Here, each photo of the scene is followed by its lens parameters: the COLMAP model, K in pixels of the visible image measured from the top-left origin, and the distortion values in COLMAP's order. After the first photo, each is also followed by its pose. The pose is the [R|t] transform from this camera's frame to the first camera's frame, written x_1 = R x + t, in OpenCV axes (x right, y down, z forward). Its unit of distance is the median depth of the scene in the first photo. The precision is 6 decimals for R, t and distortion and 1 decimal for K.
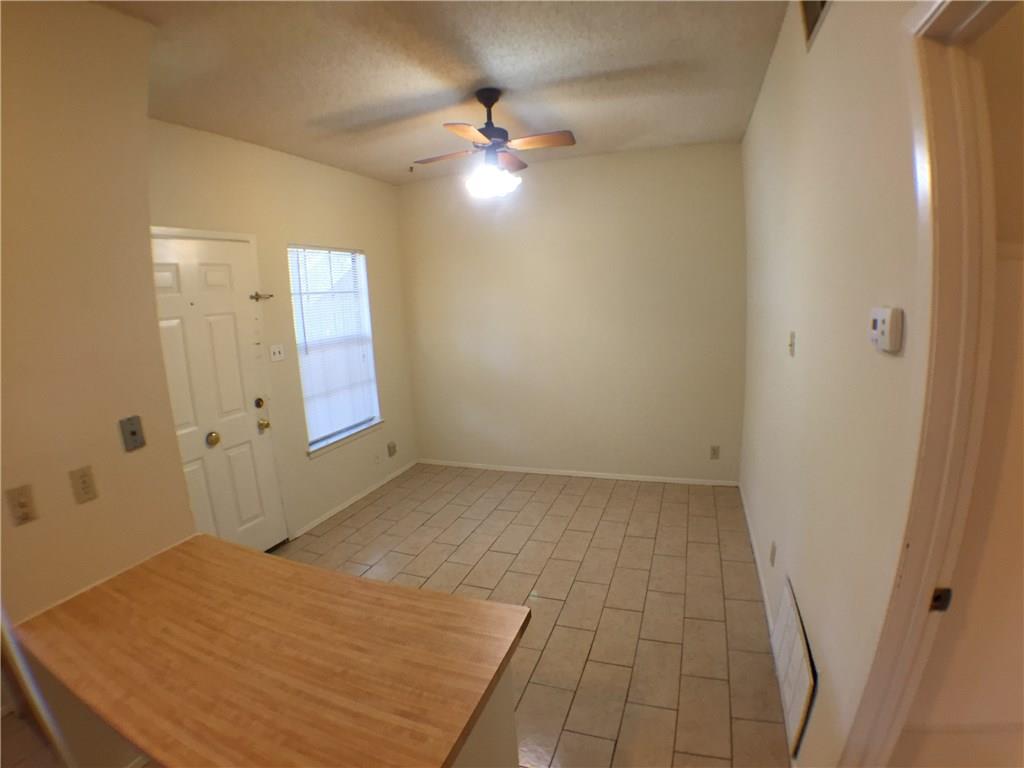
lens RADIAL K [[480.6, 0, 501.4], [0, 480.6, 380.4], [0, 0, 1]] dist [-0.183608, 0.035812]
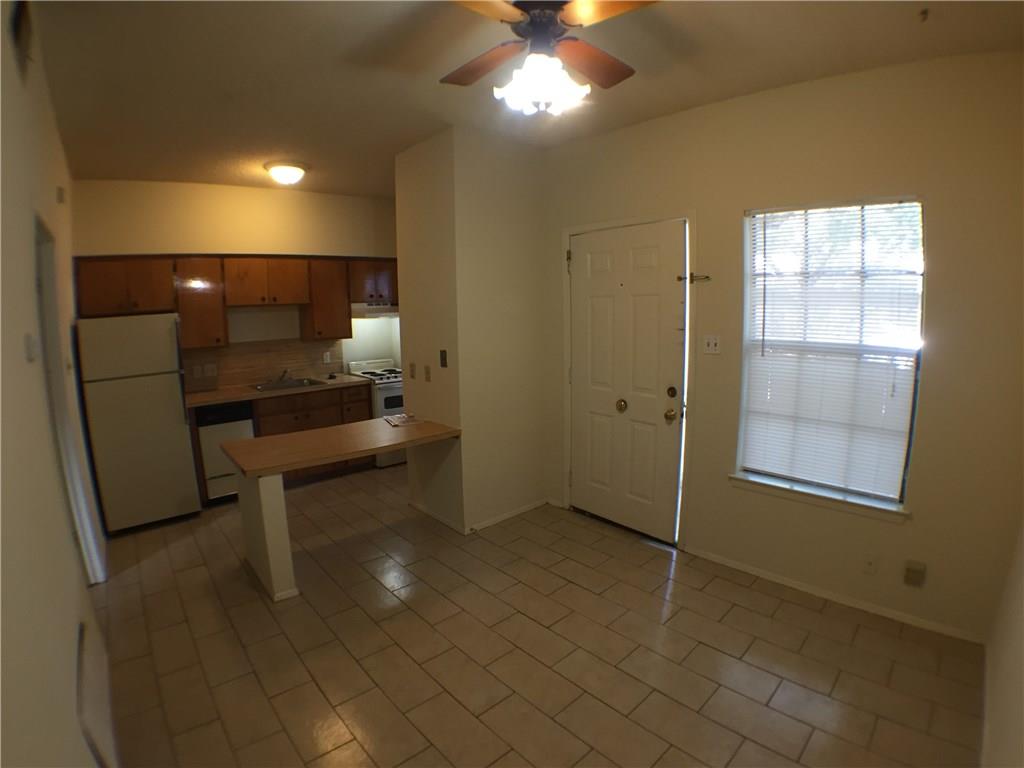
lens RADIAL K [[480.6, 0, 501.4], [0, 480.6, 380.4], [0, 0, 1]] dist [-0.183608, 0.035812]
pose [[-0.445931, 0.195760, -0.873398, 0.417550], [-0.103774, 0.957902, 0.267684, -0.173787], [0.889031, 0.210005, -0.406843, 0.955856]]
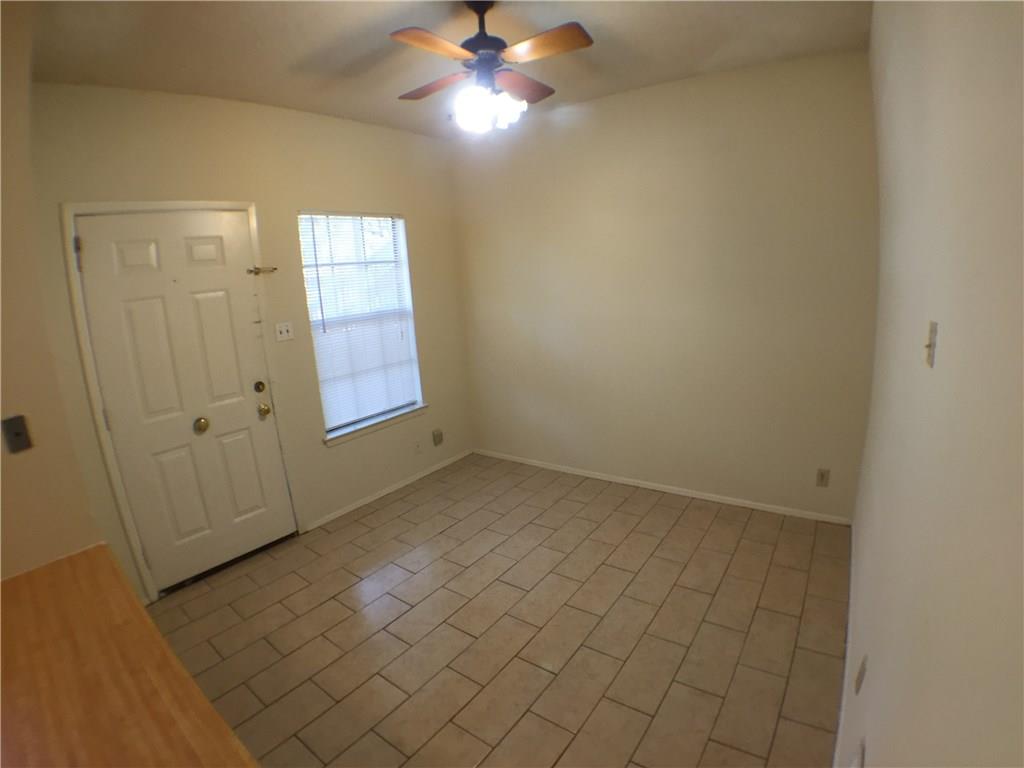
lens RADIAL K [[480.6, 0, 501.4], [0, 480.6, 380.4], [0, 0, 1]] dist [-0.183608, 0.035812]
pose [[0.961457, 0.045806, -0.271115, 0.166505], [-0.029025, 0.997425, 0.065589, -0.033736], [0.273421, -0.055192, 0.960310, 0.222542]]
